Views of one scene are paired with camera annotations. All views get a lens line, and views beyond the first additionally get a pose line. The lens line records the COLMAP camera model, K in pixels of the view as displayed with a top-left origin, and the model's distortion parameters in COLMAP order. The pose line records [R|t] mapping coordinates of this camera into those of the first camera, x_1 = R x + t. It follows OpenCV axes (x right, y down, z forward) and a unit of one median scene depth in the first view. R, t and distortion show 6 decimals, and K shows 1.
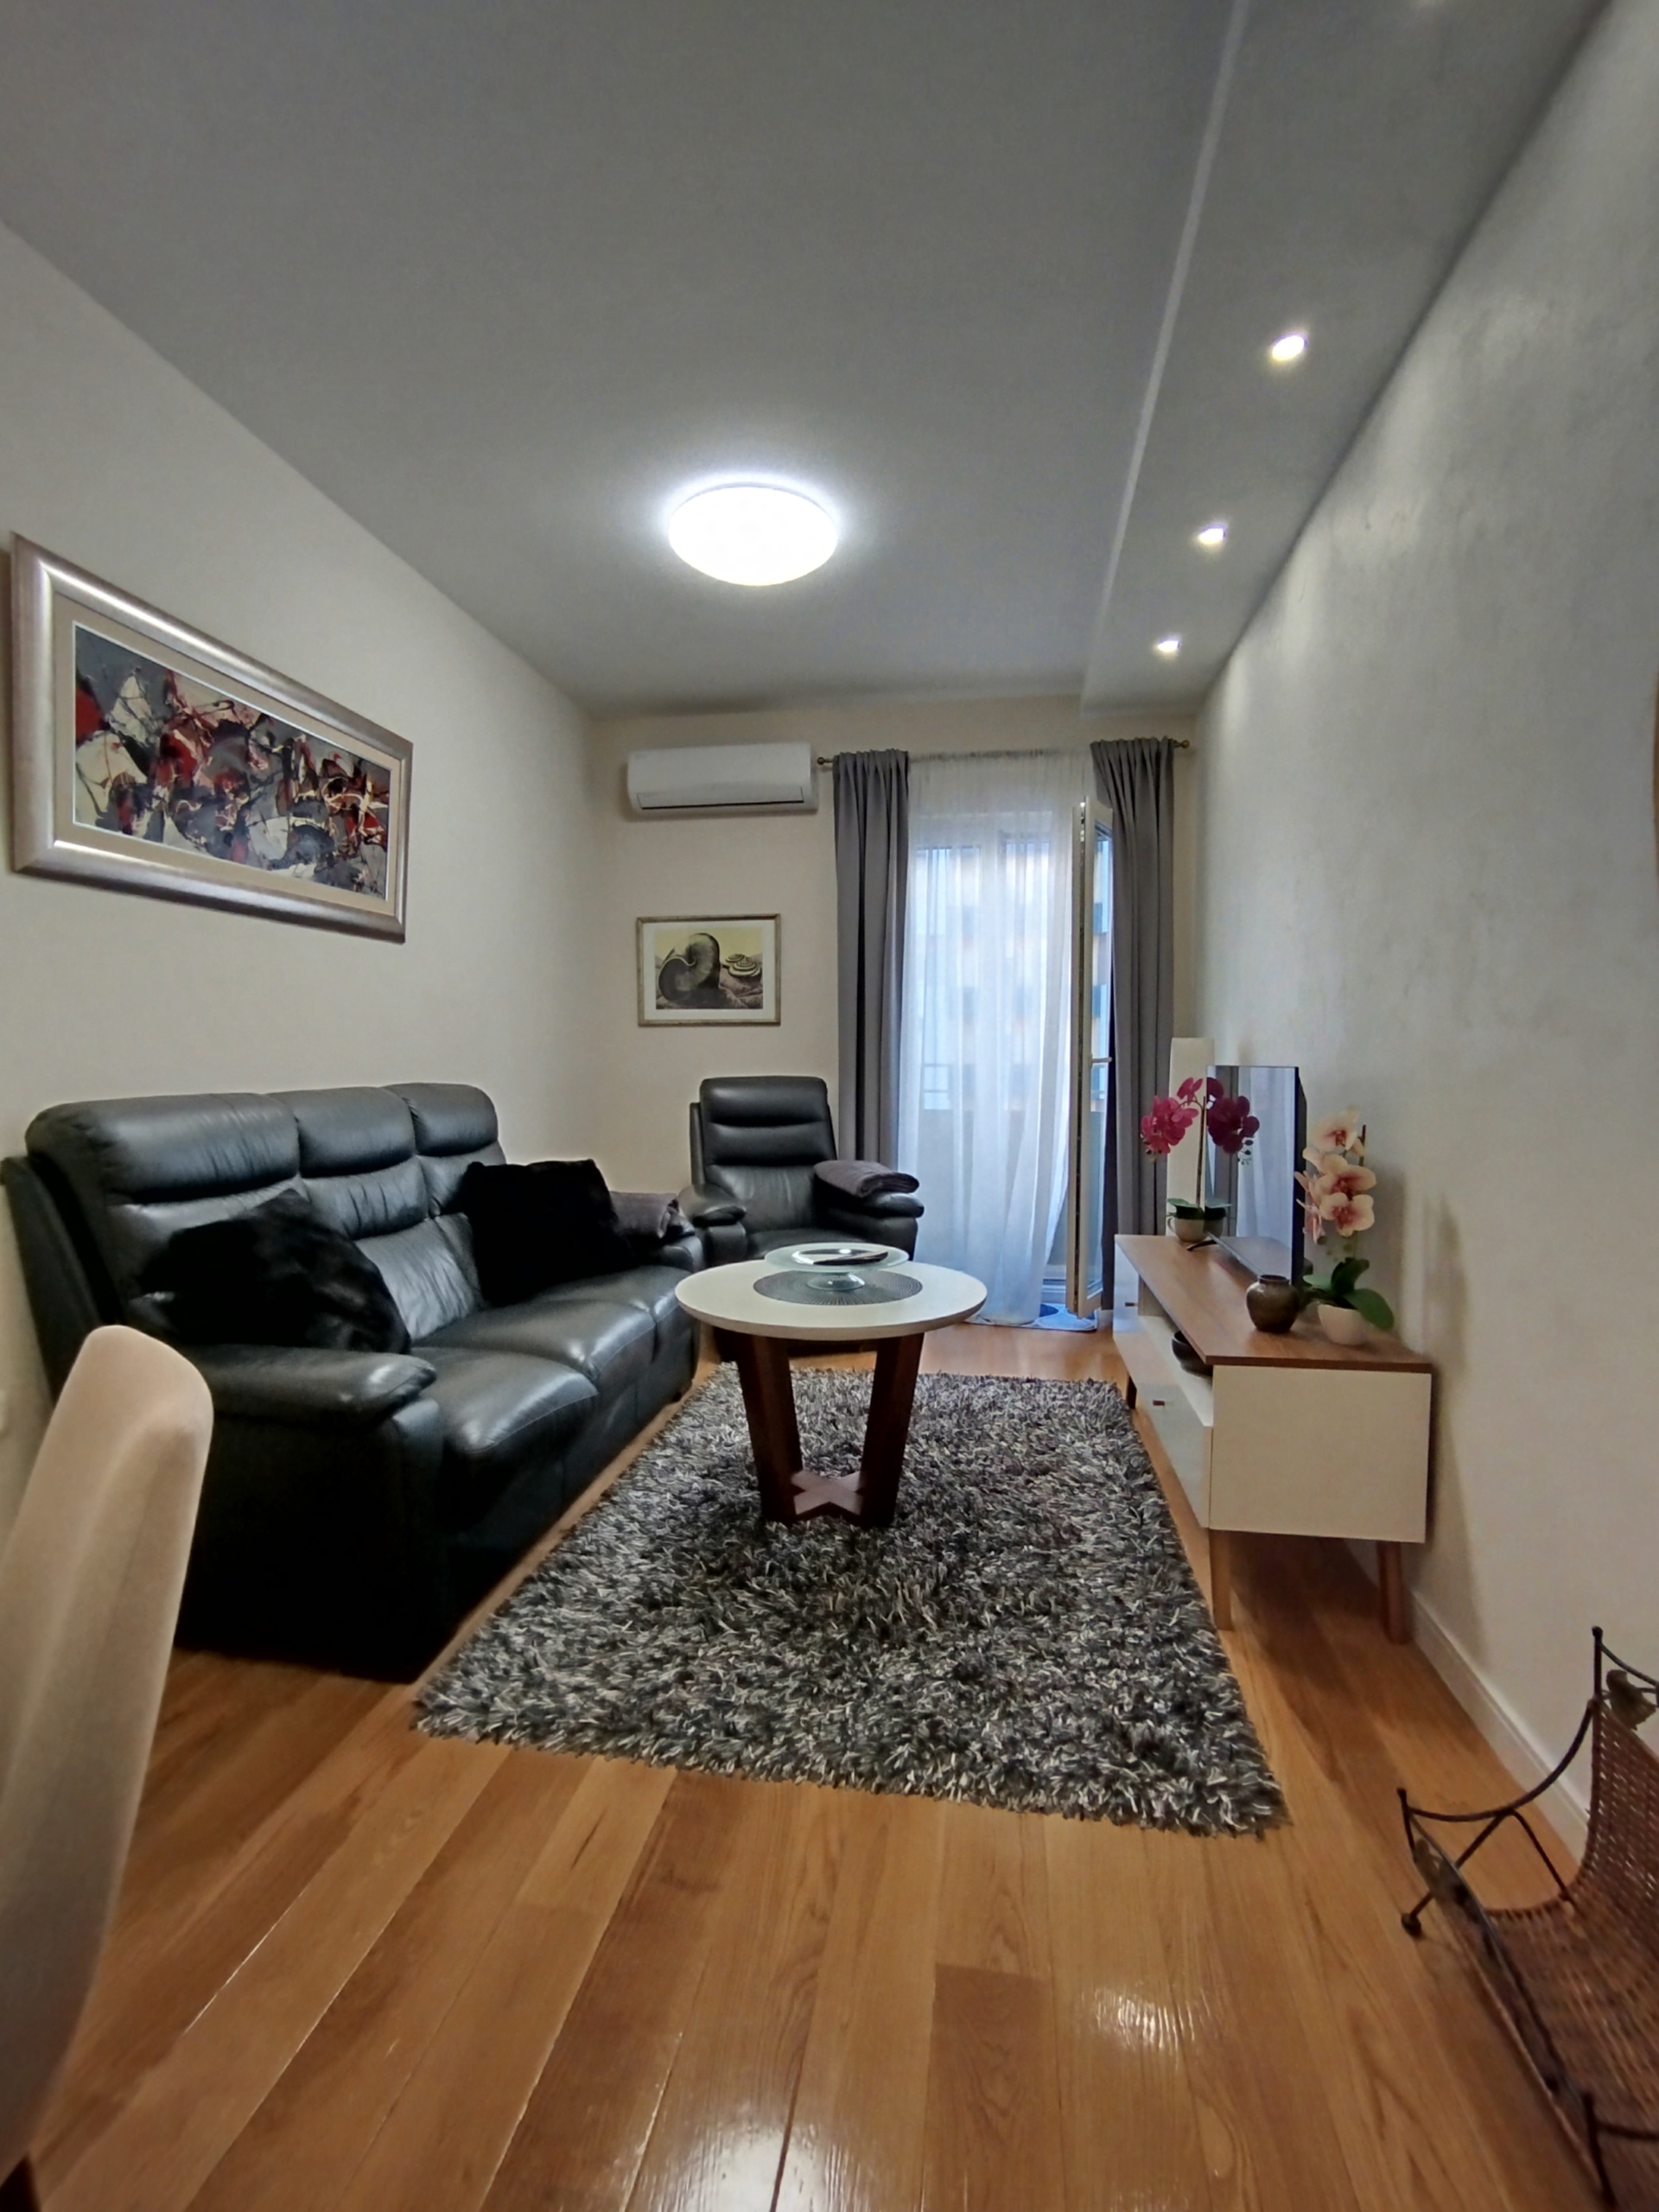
lens RADIAL K [[987.7, 0, 828.6], [0, 987.7, 1114.8], [0, 0, 1]] dist [-0.063176, 0.040770]
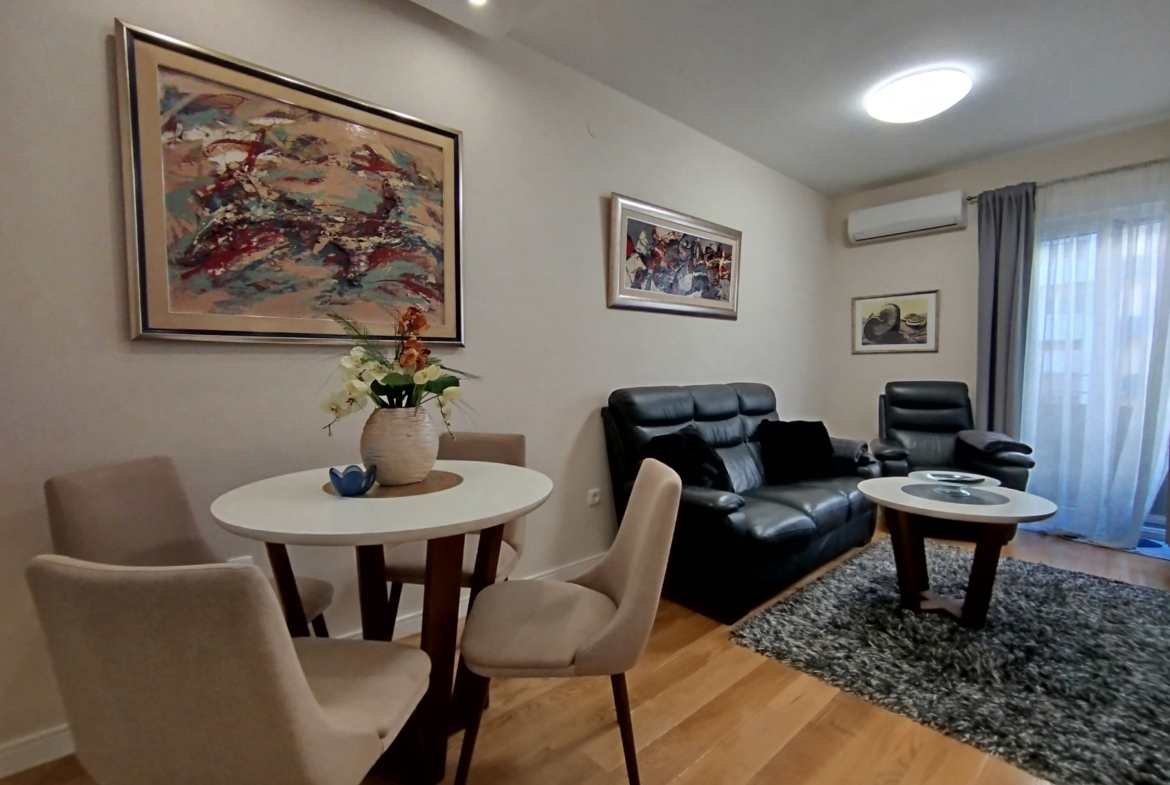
lens RADIAL K [[571.3, 0, 585.0], [0, 571.3, 392.5], [0, 0, 1]] dist [-0.037254, 0.038281]
pose [[0.791585, 0.025187, -0.610540, 0.115019], [-0.031895, 0.999491, -0.000120, 0.002406], [0.610227, 0.019568, 0.791985, -0.303199]]
